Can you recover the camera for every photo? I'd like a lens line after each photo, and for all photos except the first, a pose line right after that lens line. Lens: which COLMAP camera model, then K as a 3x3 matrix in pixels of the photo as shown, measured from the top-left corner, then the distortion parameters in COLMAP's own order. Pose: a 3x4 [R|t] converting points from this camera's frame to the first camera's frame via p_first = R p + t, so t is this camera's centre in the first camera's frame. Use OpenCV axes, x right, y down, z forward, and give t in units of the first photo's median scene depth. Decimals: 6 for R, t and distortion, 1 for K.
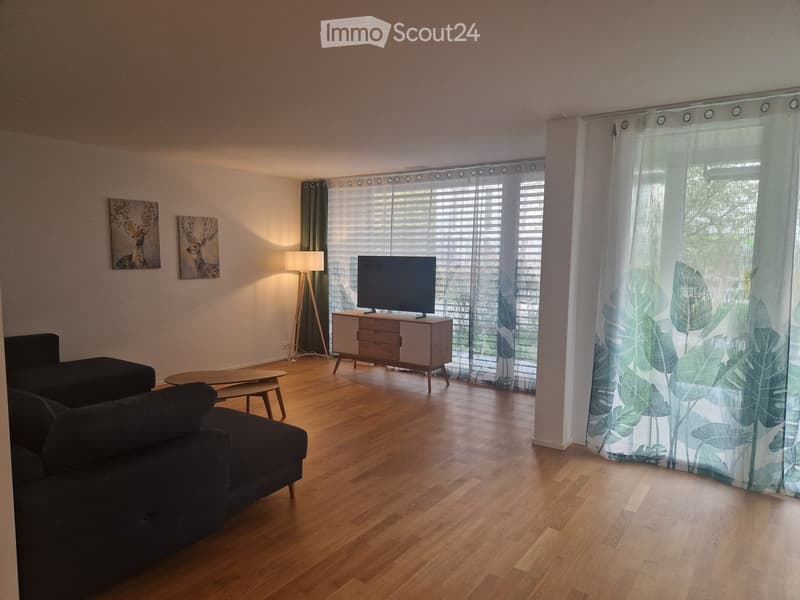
lens RADIAL K [[531.2, 0, 405.3], [0, 531.2, 305.3], [0, 0, 1]] dist [0.058216, -0.035932]
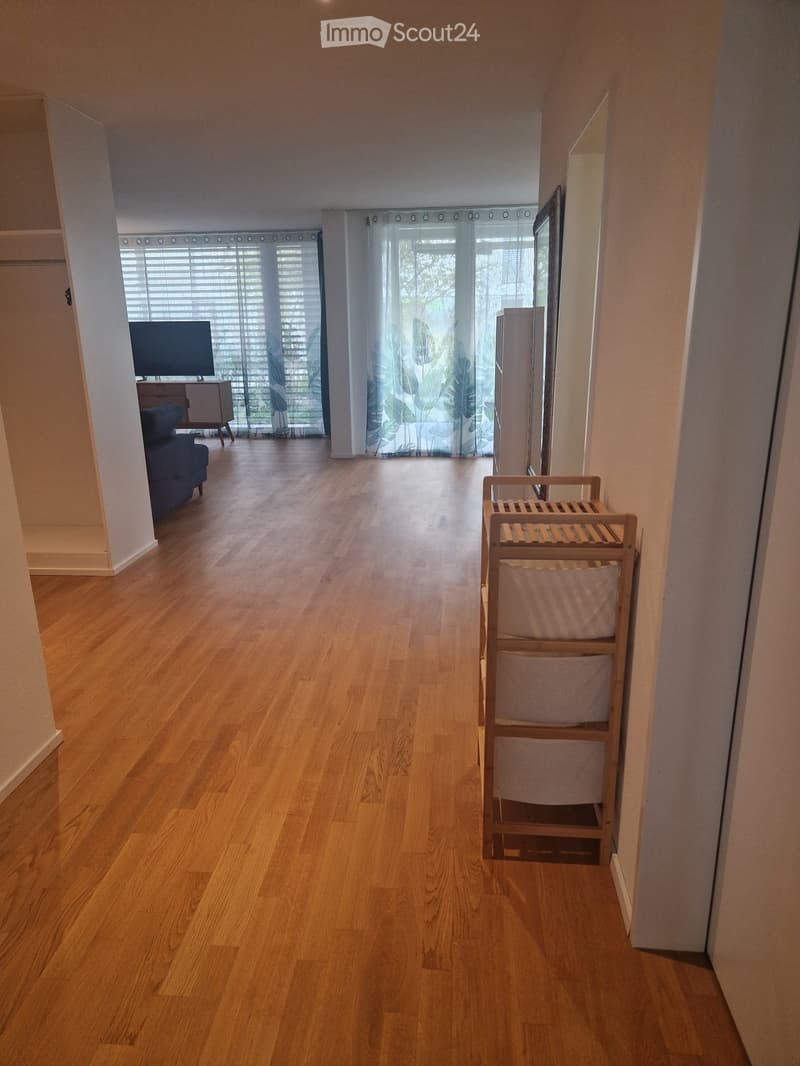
lens RADIAL K [[707.8, 0, 393.6], [0, 707.8, 533.3], [0, 0, 1]] dist [0.058216, -0.035932]
pose [[0.871532, -0.164947, 0.461762, -0.355079], [0.074433, 0.975312, 0.207907, 0.055271], [-0.484656, -0.146827, 0.862294, -0.492689]]
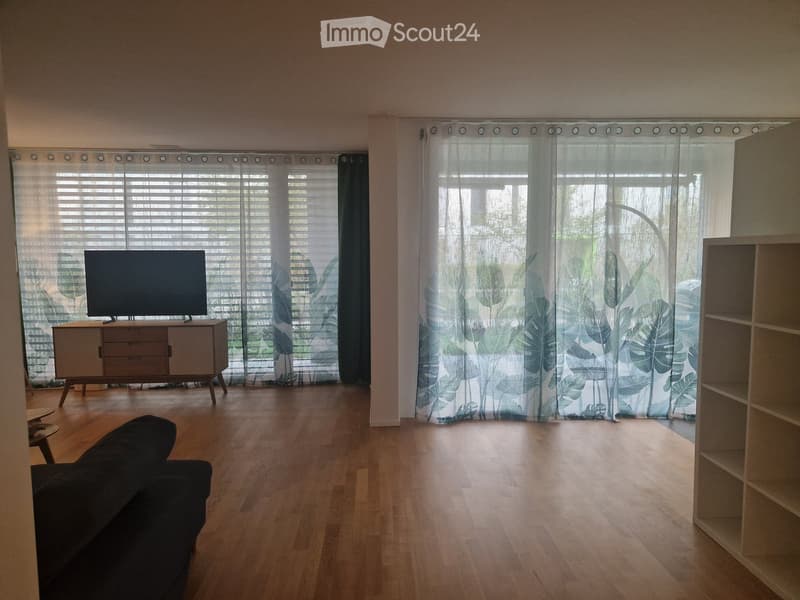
lens RADIAL K [[531.2, 0, 407.5], [0, 531.2, 303.9], [0, 0, 1]] dist [0.058216, -0.035932]
pose [[0.787018, -0.073191, 0.612573, -0.226735], [0.074094, 0.996964, 0.023925, 0.000868], [-0.612464, 0.026559, 0.790052, 0.093399]]
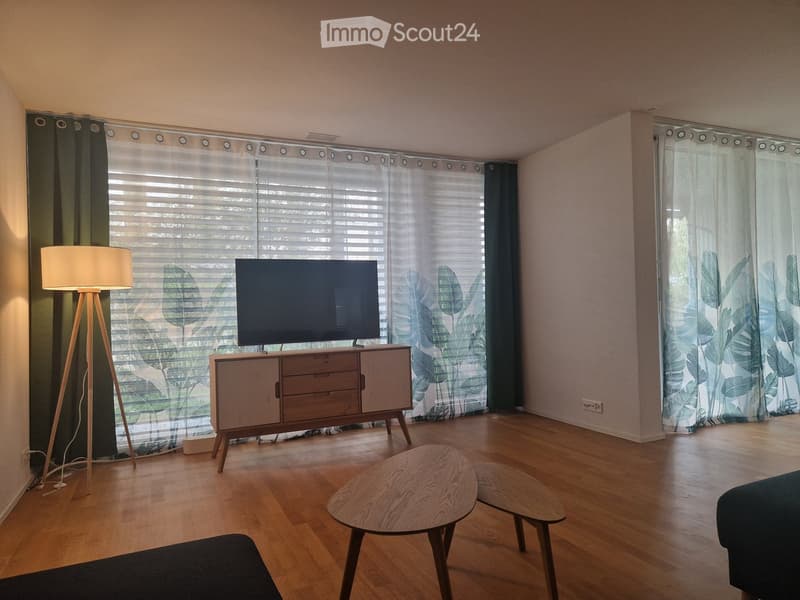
lens RADIAL K [[531.2, 0, 403.5], [0, 531.2, 310.2], [0, 0, 1]] dist [0.058216, -0.035932]
pose [[0.517883, -0.035810, 0.854701, -0.551946], [0.119670, 0.992332, -0.030934, 0.003752], [-0.847039, 0.118302, 0.518198, 0.589409]]
